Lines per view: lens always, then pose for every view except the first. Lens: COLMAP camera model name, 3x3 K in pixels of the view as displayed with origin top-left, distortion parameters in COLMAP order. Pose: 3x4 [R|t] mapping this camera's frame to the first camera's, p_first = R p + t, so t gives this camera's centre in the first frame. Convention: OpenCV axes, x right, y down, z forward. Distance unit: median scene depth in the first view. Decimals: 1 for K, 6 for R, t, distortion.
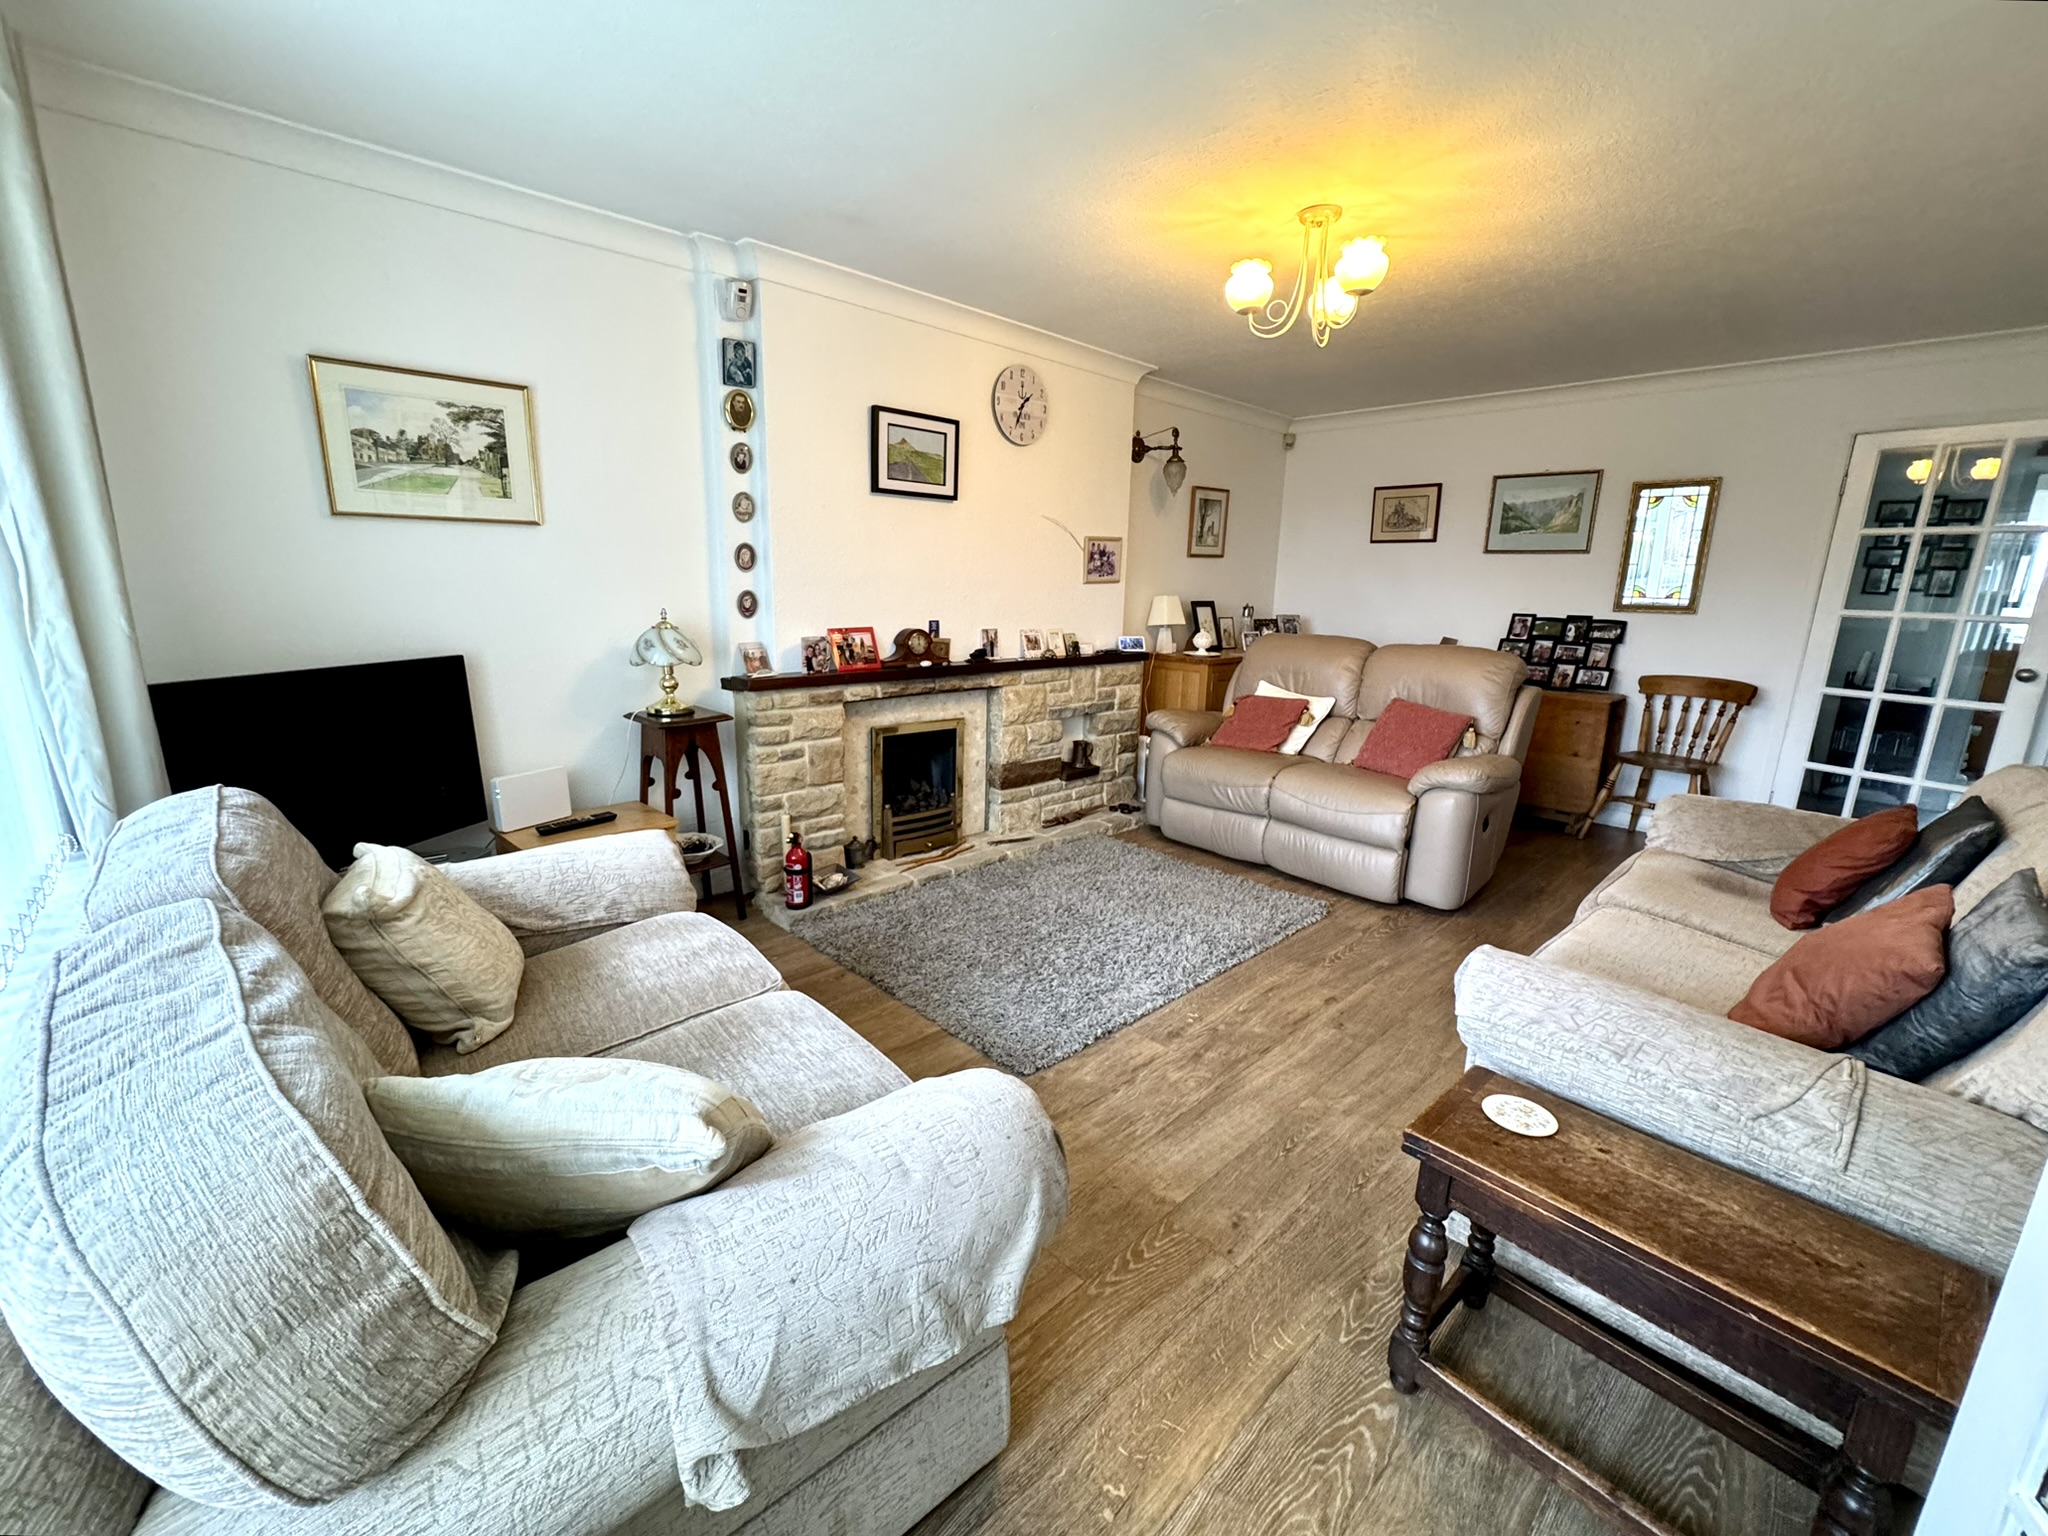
lens RADIAL K [[836.5, 0, 1028.0], [0, 836.5, 764.2], [0, 0, 1]] dist [-0.000534, 0.000001]
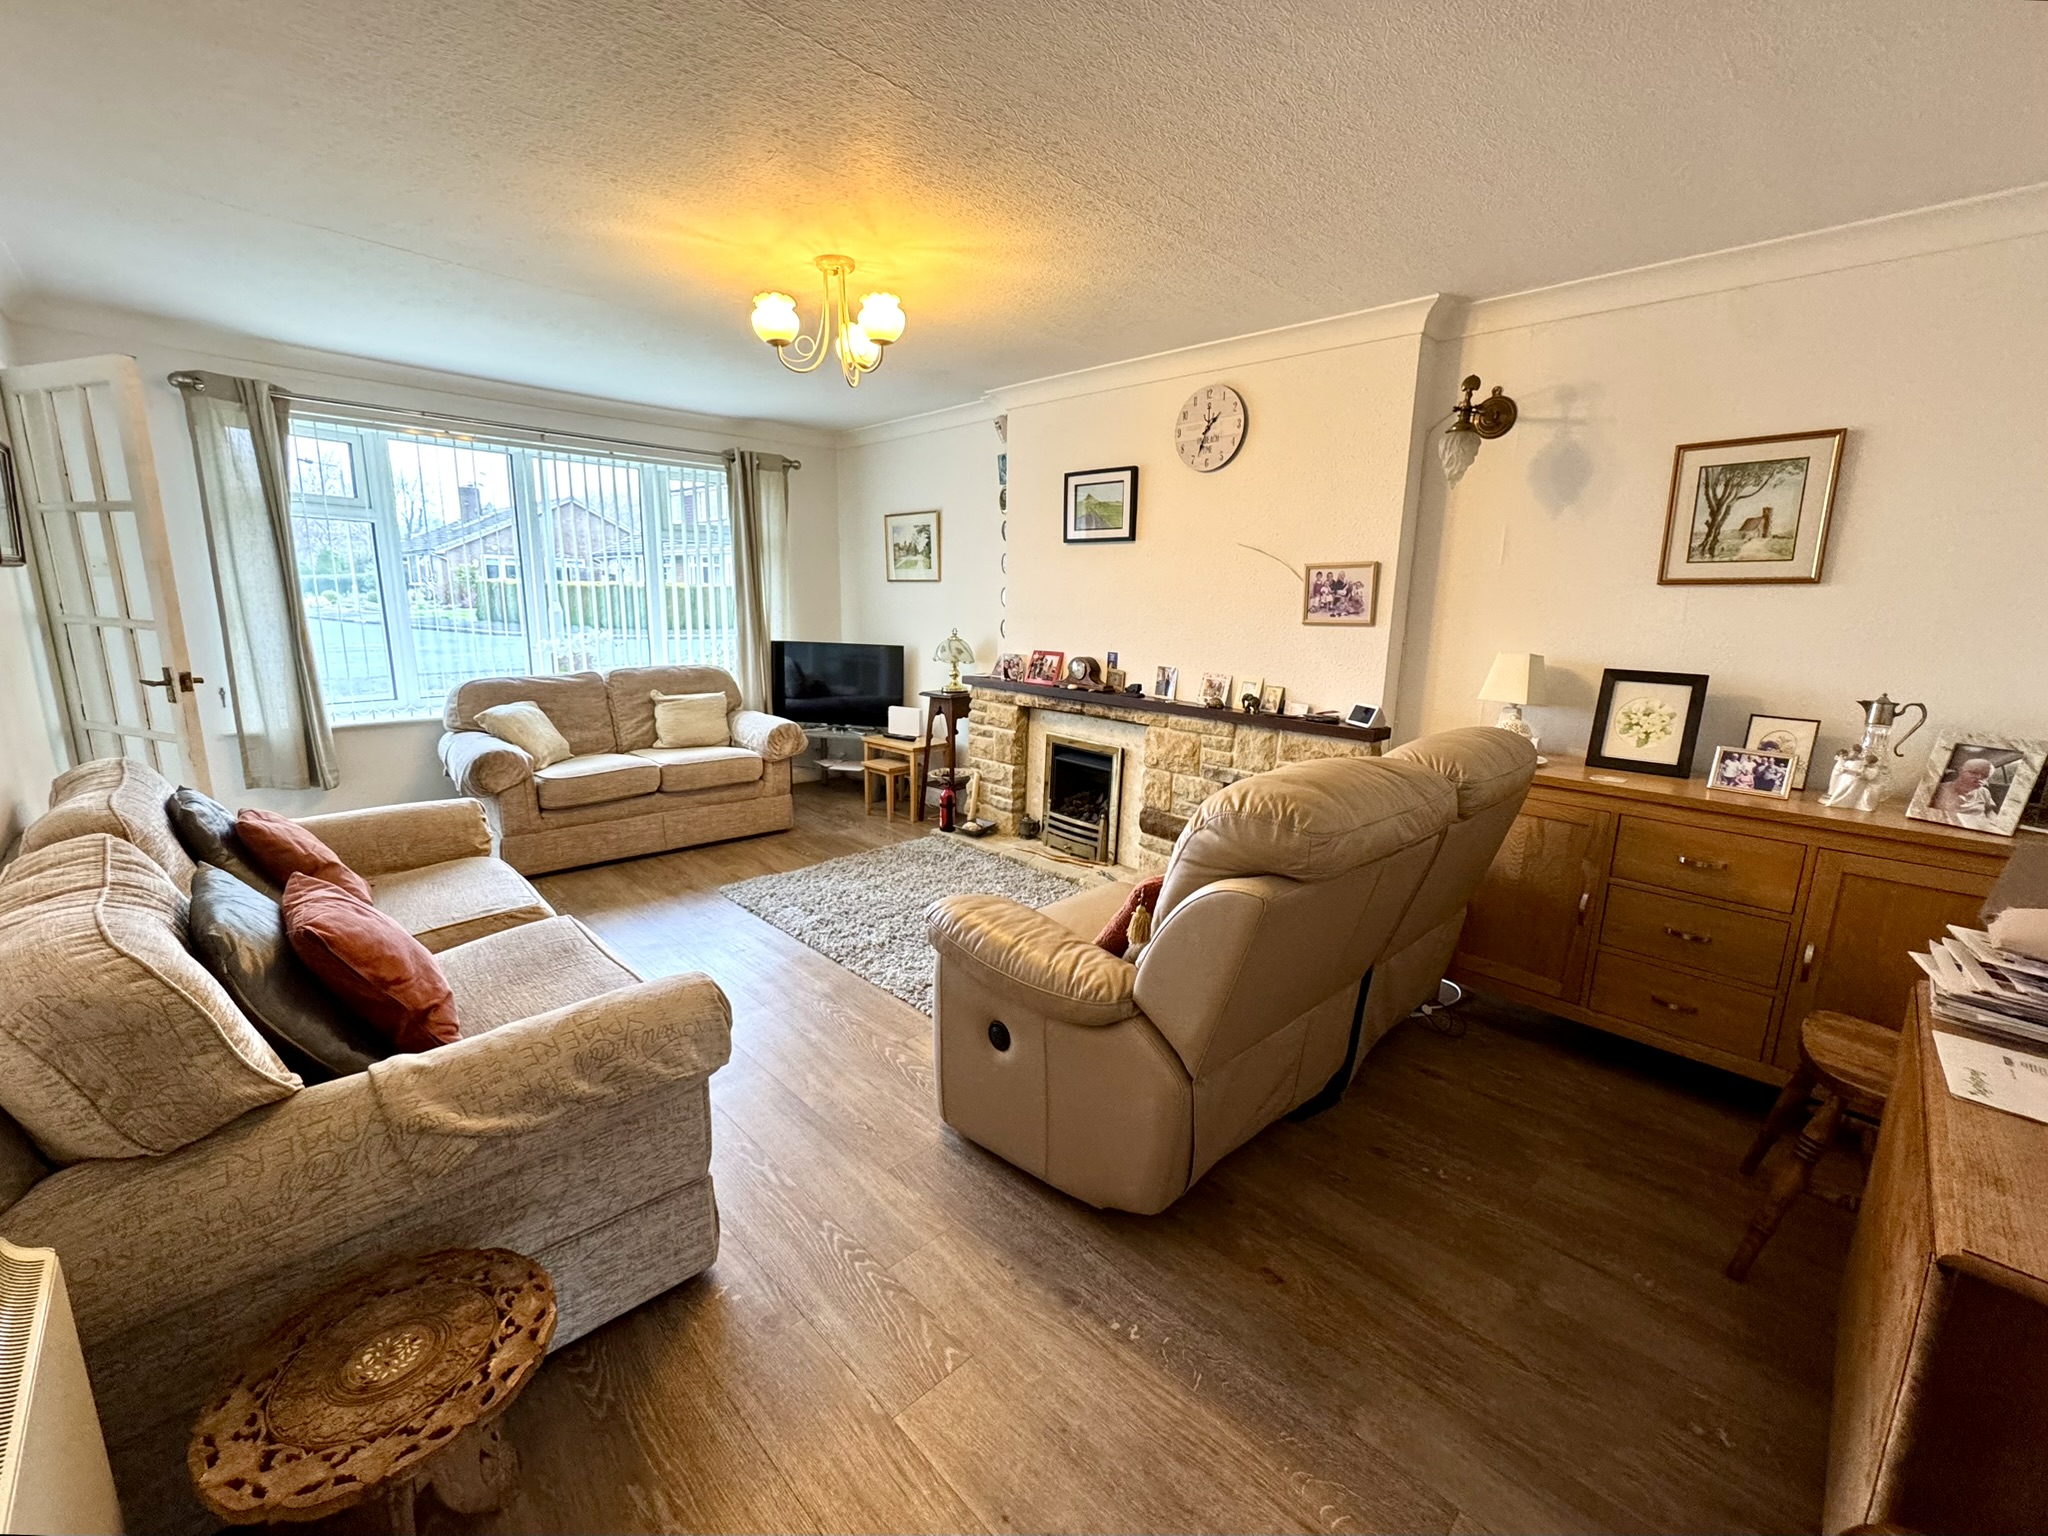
lens RADIAL K [[836.5, 0, 1026.4], [0, 836.5, 760.5], [0, 0, 1]] dist [-0.000534, 0.000001]
pose [[0.021092, 0.170847, -0.985072, 0.981544], [-0.243898, 0.956402, 0.160652, -0.185369], [0.969571, 0.236869, 0.061842, 0.860595]]
